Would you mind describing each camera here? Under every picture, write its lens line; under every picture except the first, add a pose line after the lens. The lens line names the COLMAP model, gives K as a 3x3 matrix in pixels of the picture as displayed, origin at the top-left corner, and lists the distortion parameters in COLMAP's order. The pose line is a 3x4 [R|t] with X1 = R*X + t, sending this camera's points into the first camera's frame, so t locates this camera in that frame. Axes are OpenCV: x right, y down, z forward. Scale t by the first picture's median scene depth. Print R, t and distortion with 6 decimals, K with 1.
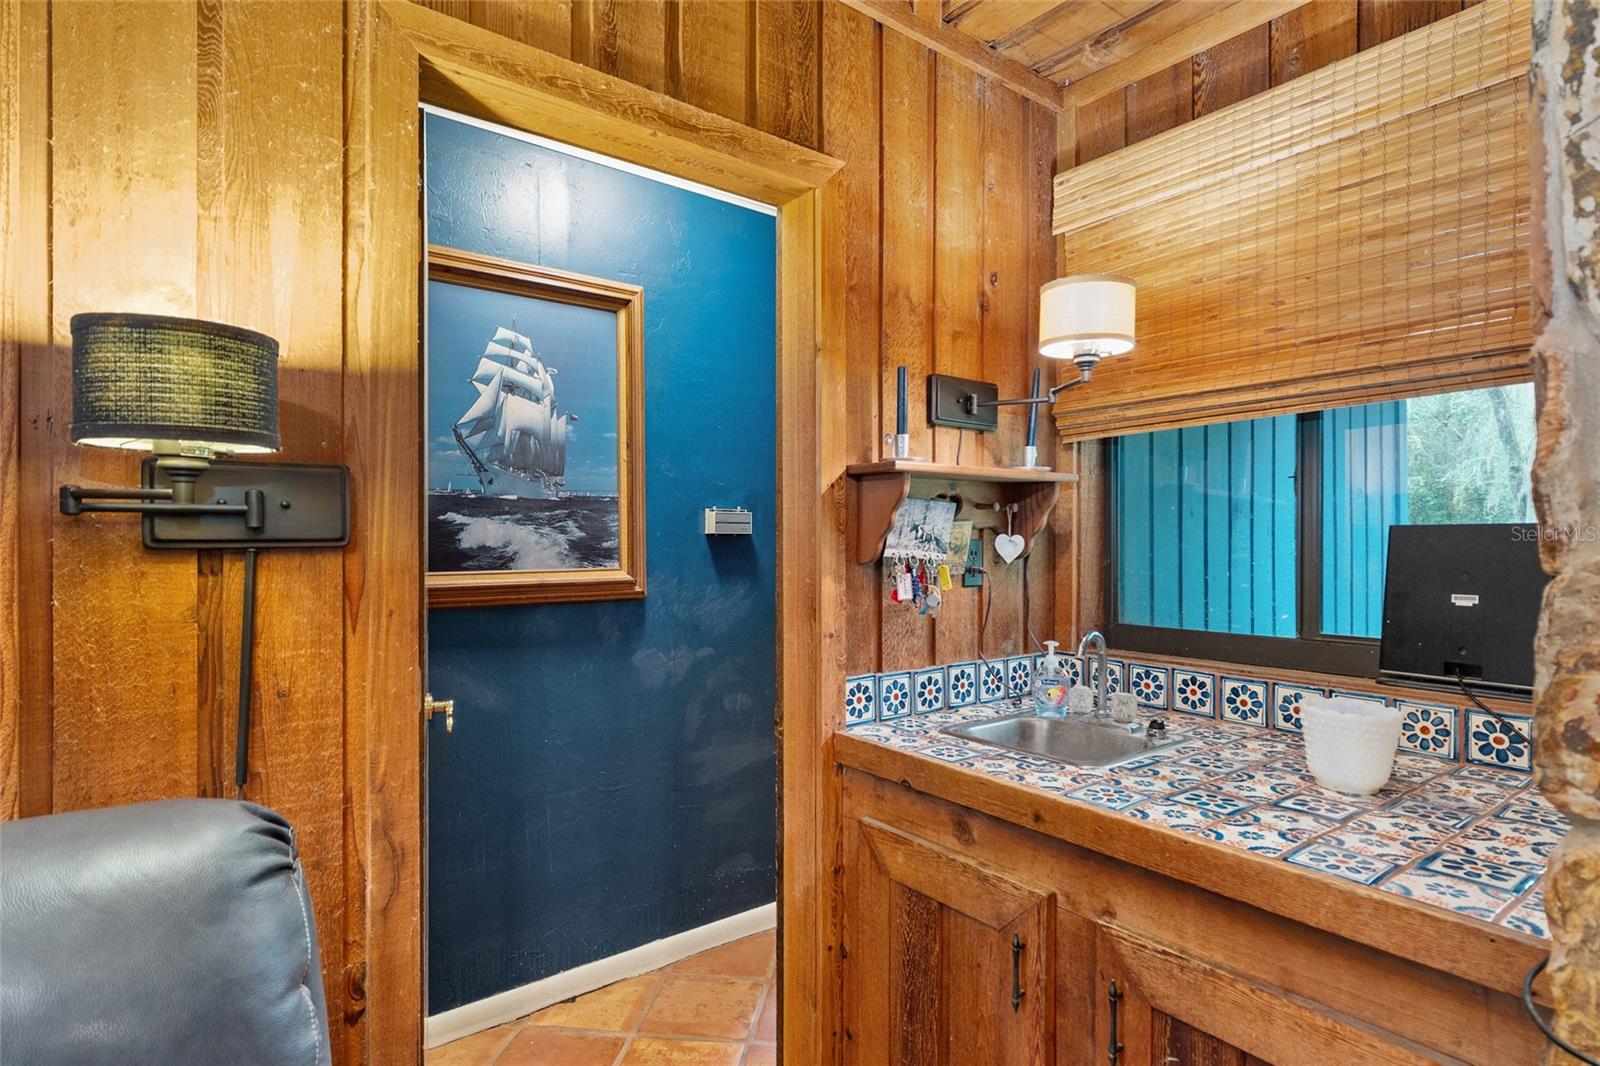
lens RADIAL K [[831.5, 0, 798.1], [0, 831.5, 539.0], [0, 0, 1]] dist [-0.004381, -0.000658]
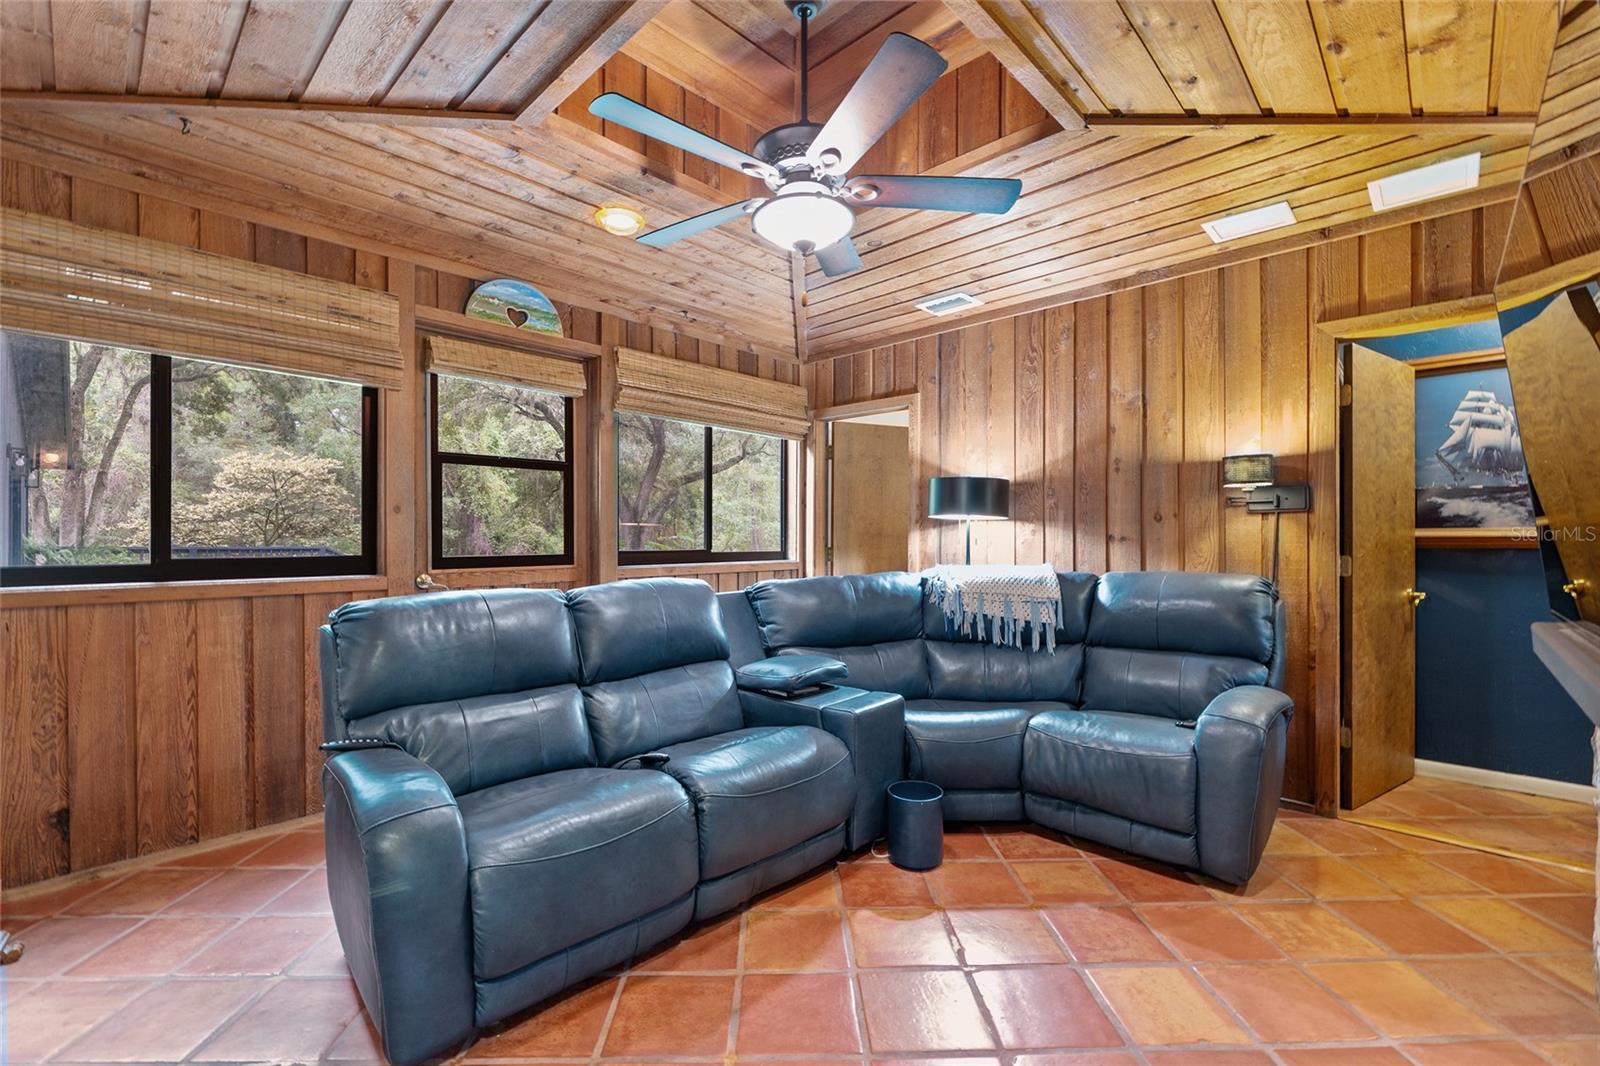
lens RADIAL K [[689.1, 0, 796.6], [0, 689.1, 538.1], [0, 0, 1]] dist [-0.000067, 0.000867]
pose [[0.166291, 0.001916, -0.986075, 0.867393], [0.004216, 0.999988, 0.002654, 0.049376], [0.986068, -0.004599, 0.166280, -0.674704]]
